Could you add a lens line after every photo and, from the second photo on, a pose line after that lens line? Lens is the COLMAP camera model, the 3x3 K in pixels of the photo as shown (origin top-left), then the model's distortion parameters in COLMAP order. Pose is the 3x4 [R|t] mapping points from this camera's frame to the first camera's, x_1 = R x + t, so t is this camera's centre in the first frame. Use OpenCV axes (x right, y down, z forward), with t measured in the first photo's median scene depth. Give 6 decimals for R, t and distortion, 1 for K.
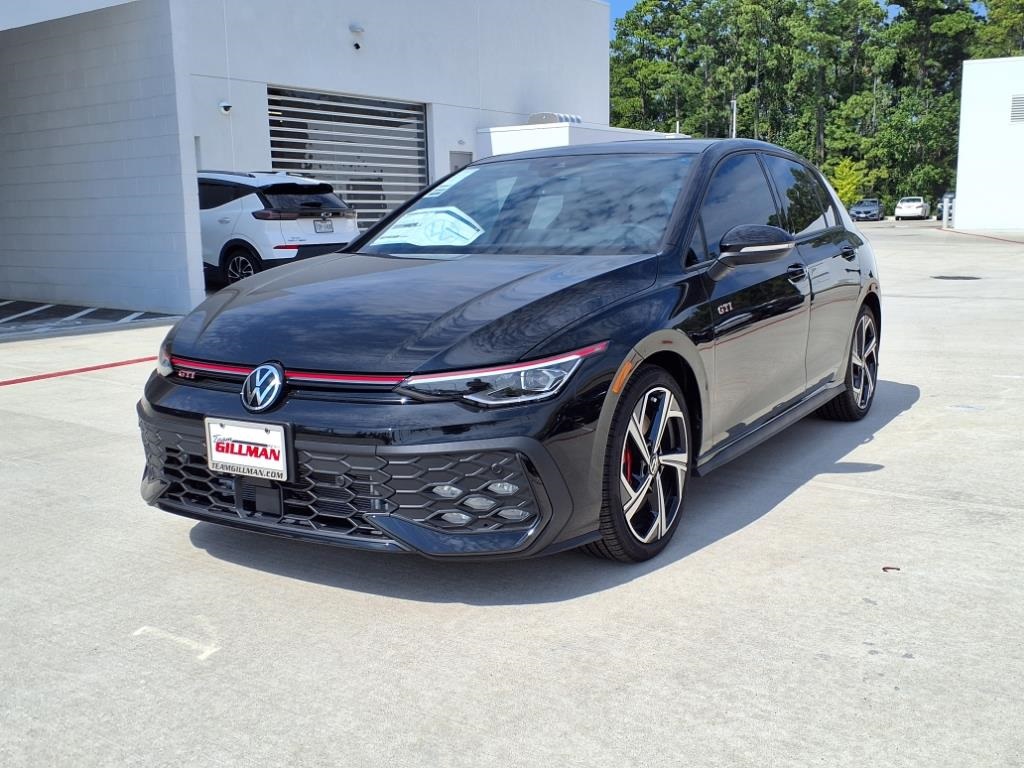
lens RADIAL K [[990.7, 0, 547.9], [0, 990.7, 393.2], [0, 0, 1]] dist [0.012149, 0.000000]
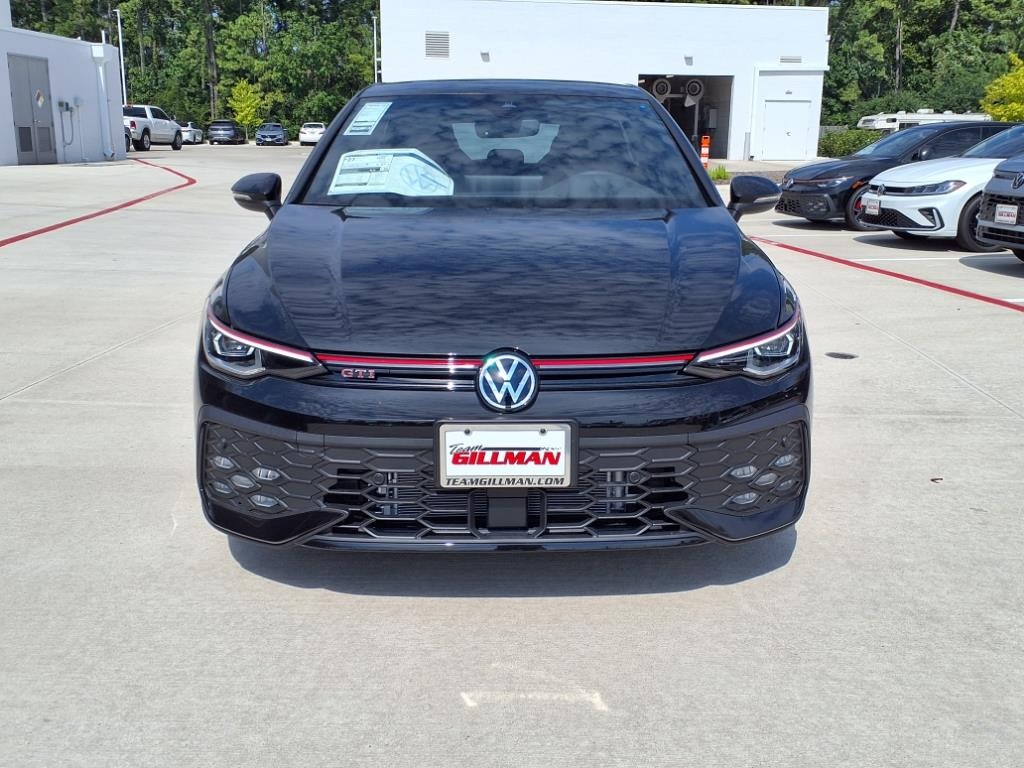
lens RADIAL K [[990.7, 0, 506.3], [0, 990.7, 385.6], [0, 0, 1]] dist [0.012149, 0.000000]
pose [[0.850899, -0.104232, 0.514885, -0.500372], [0.069252, 0.993821, 0.086740, -0.051324], [-0.520745, -0.038150, 0.852860, 0.204131]]
